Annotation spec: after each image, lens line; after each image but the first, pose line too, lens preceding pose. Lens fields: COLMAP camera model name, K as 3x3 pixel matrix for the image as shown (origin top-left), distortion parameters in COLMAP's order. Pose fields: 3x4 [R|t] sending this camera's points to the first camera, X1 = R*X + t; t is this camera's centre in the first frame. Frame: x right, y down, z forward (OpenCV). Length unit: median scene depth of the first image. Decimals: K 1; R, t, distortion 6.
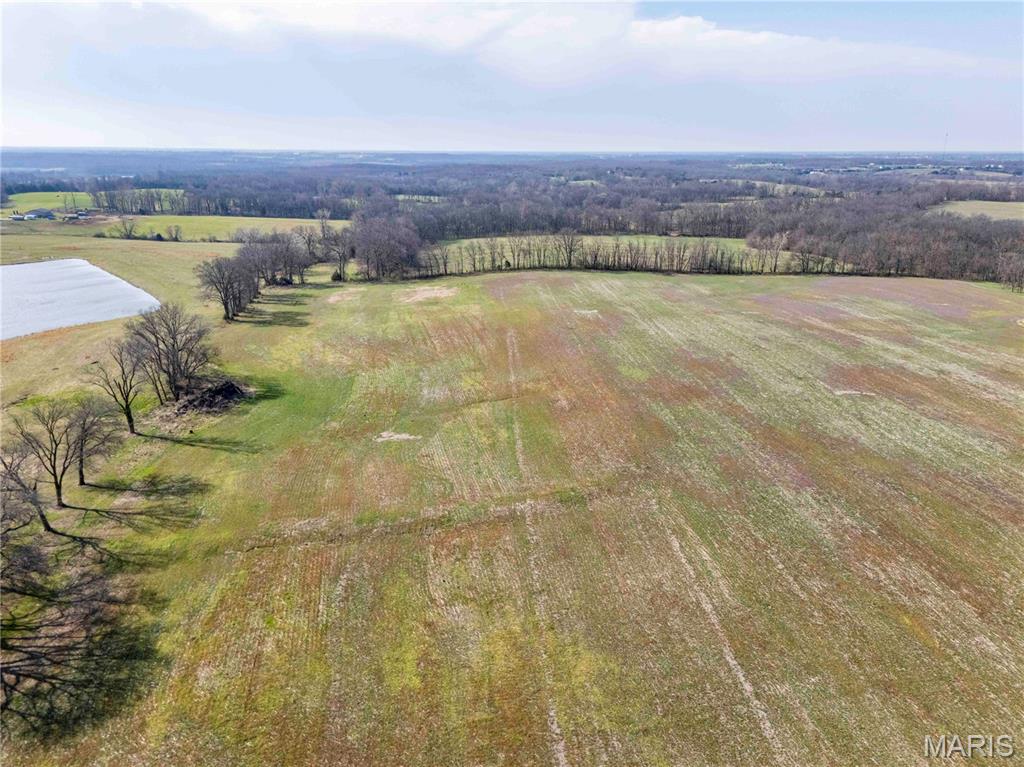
lens RADIAL K [[752.1, 0, 515.7], [0, 752.1, 382.2], [0, 0, 1]] dist [0.076915, -0.070053]
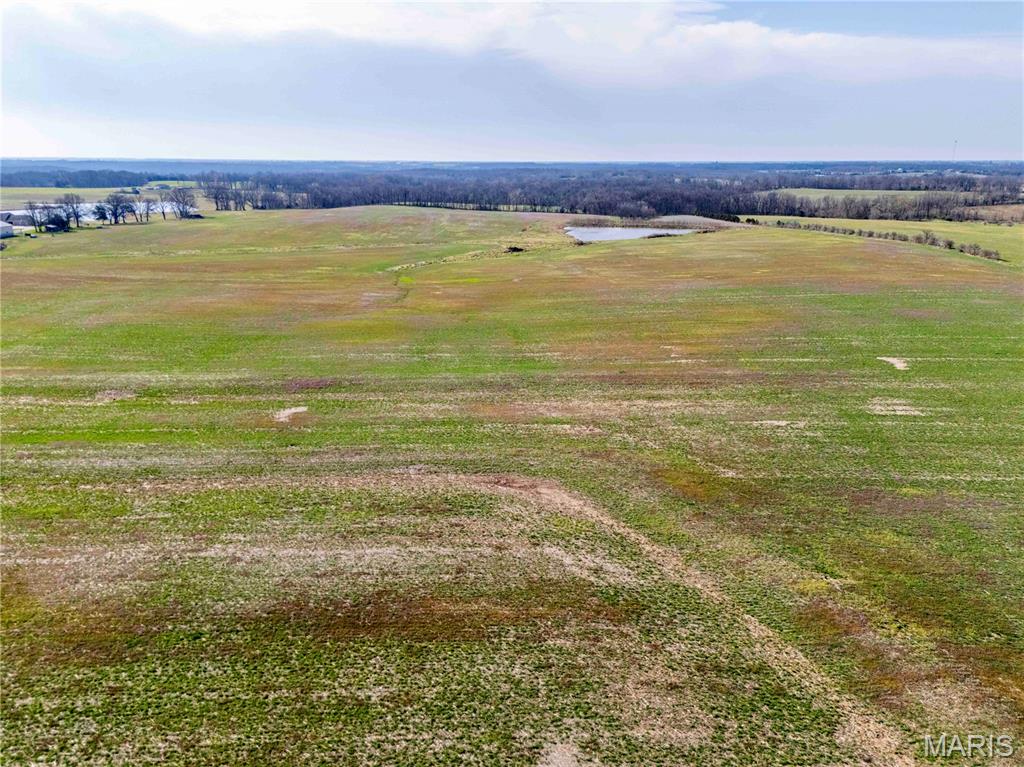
lens RADIAL K [[752.1, 0, 515.7], [0, 752.1, 382.2], [0, 0, 1]] dist [0.076915, -0.070053]
pose [[0.989620, 0.038789, -0.138377, 0.361569], [-0.040660, 0.999116, -0.010716, 0.177744], [0.137838, 0.016231, 0.990322, -0.502613]]
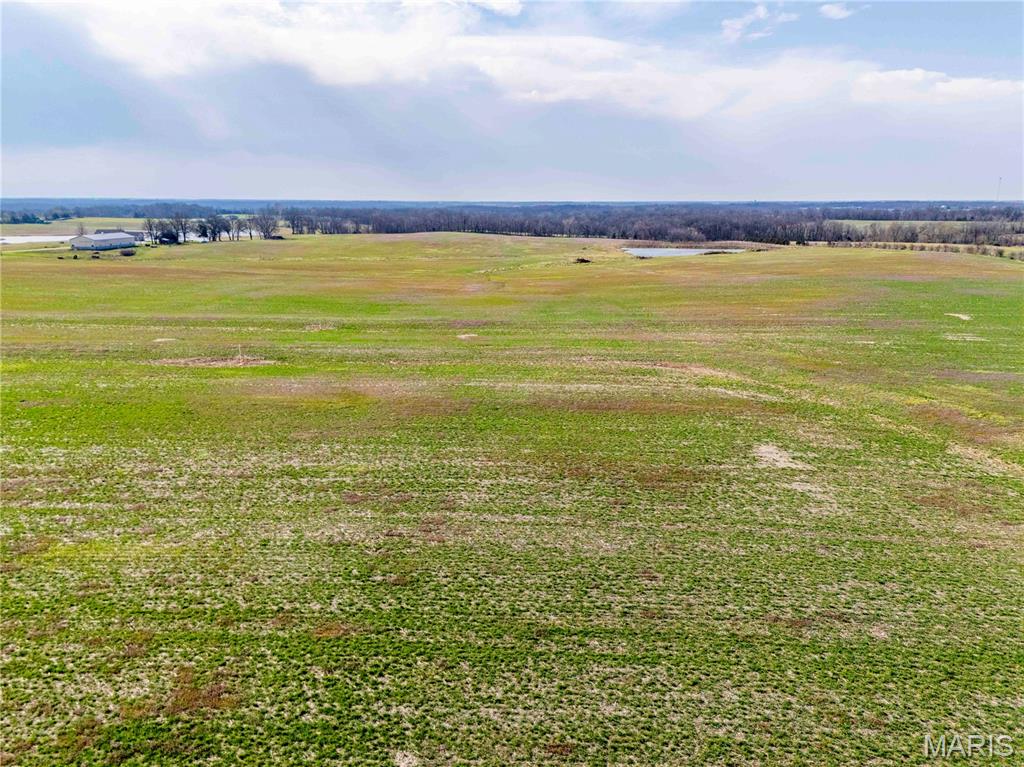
lens RADIAL K [[752.1, 0, 515.7], [0, 752.1, 382.2], [0, 0, 1]] dist [0.076915, -0.070053]
pose [[0.981744, 0.042328, -0.185438, 0.342460], [-0.053953, 0.996852, -0.058100, 0.208546], [0.182395, 0.067045, 0.980937, -0.544937]]
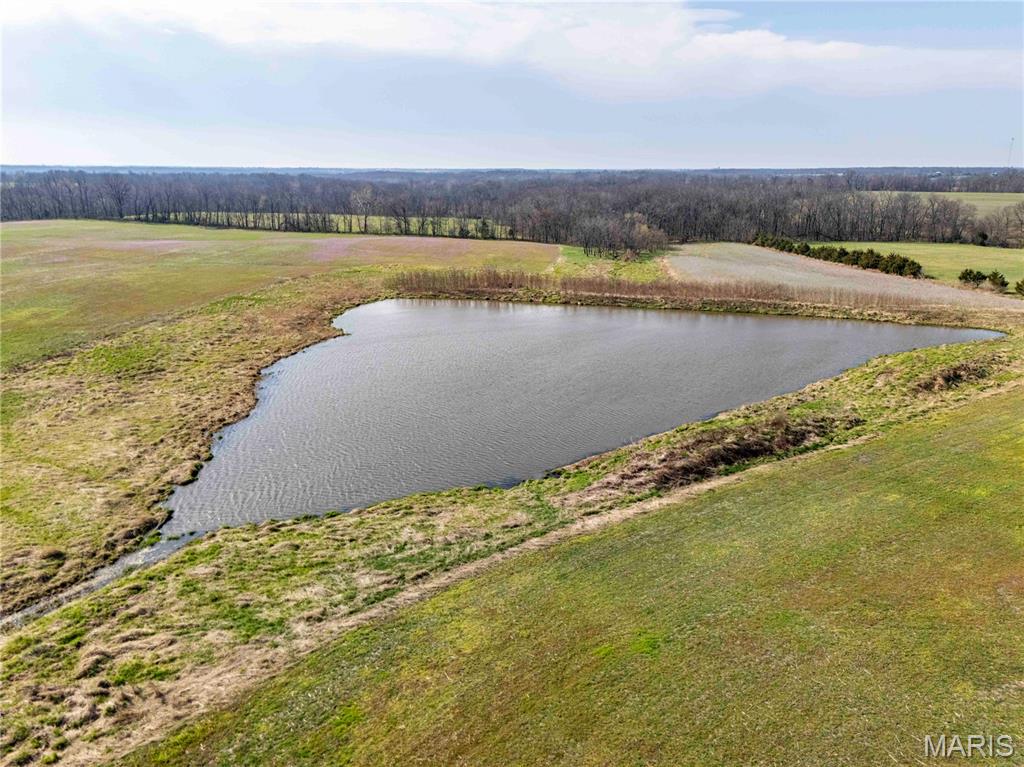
lens RADIAL K [[752.1, 0, 515.7], [0, 752.1, 382.2], [0, 0, 1]] dist [0.076915, -0.070053]
pose [[0.987742, 0.041222, -0.150551, 0.381871], [-0.045556, 0.998637, -0.025454, 0.025003], [0.149297, 0.032000, 0.988274, 0.099623]]
